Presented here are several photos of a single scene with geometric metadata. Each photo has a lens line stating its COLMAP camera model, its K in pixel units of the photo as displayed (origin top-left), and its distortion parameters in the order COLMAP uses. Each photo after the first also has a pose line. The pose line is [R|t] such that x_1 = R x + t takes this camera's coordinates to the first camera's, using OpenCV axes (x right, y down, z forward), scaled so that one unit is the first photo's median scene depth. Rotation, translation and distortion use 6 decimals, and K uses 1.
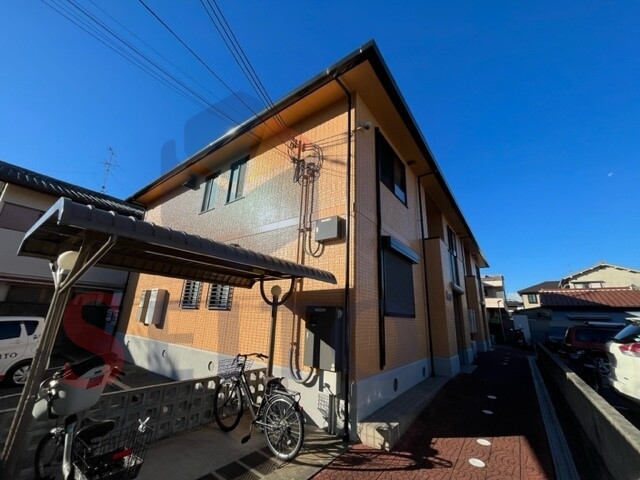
lens RADIAL K [[256.0, 0, 317.8], [0, 256.0, 242.0], [0, 0, 1]] dist [-0.001365, -0.002721]
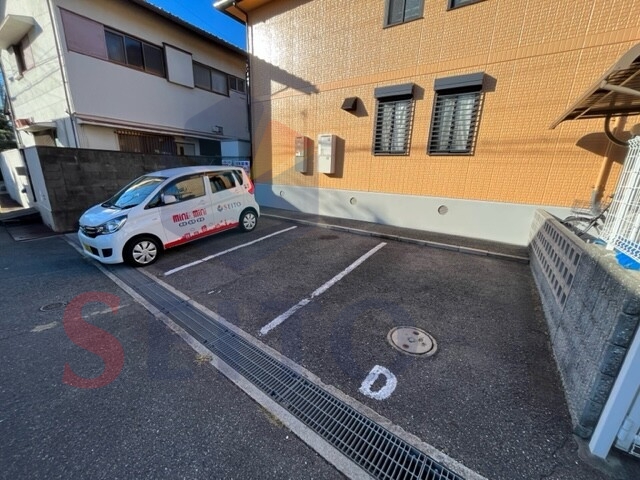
lens RADIAL K [[256.0, 0, 317.8], [0, 256.0, 242.0], [0, 0, 1]] dist [-0.001365, -0.002721]
pose [[0.999121, -0.019892, 0.036906, -1.515420], [-0.002523, 0.850150, 0.526535, 0.066344], [-0.041850, -0.526165, 0.849352, 0.083474]]
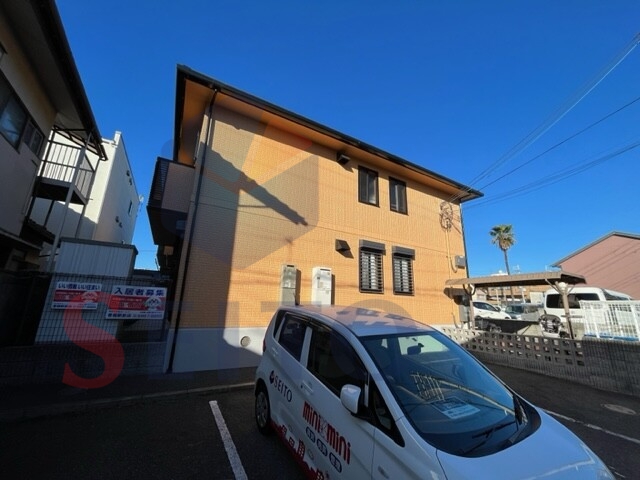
lens RADIAL K [[256.0, 0, 317.8], [0, 256.0, 242.0], [0, 0, 1]] dist [-0.001365, -0.002721]
pose [[0.394000, 0.189096, 0.899448, -3.073595], [-0.270605, 0.959097, -0.083098, 0.380308], [-0.878372, -0.210654, 0.429055, 1.451124]]
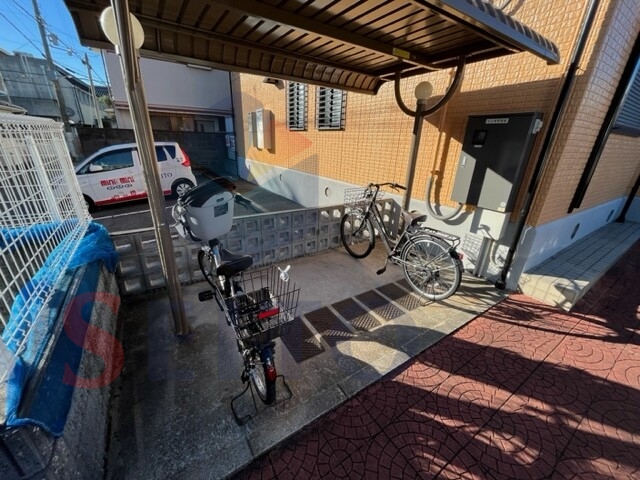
lens RADIAL K [[256.0, 0, 317.8], [0, 256.0, 242.0], [0, 0, 1]] dist [-0.001365, -0.002721]
pose [[0.935897, 0.120941, -0.330861, -0.173184], [0.103494, 0.803375, 0.586411, 0.104993], [0.336727, -0.583062, 0.739360, 0.257824]]
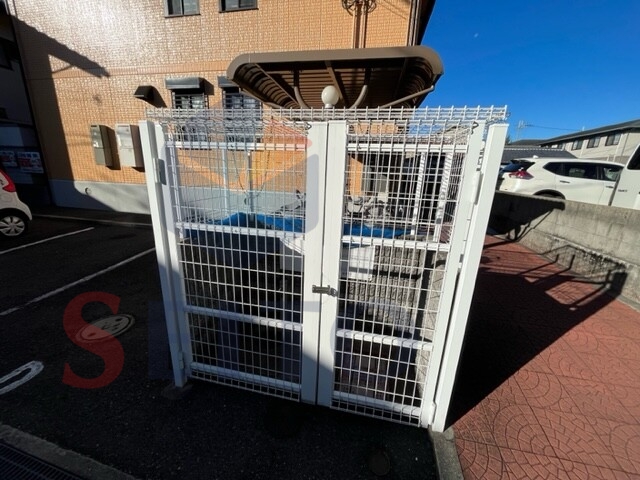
lens RADIAL K [[256.0, 0, 317.8], [0, 256.0, 242.0], [0, 0, 1]] dist [-0.001365, -0.002721]
pose [[0.906316, -0.121663, 0.404708, -0.963136], [-0.115345, 0.850084, 0.513861, 0.028166], [-0.406554, -0.512402, 0.756412, -0.128609]]
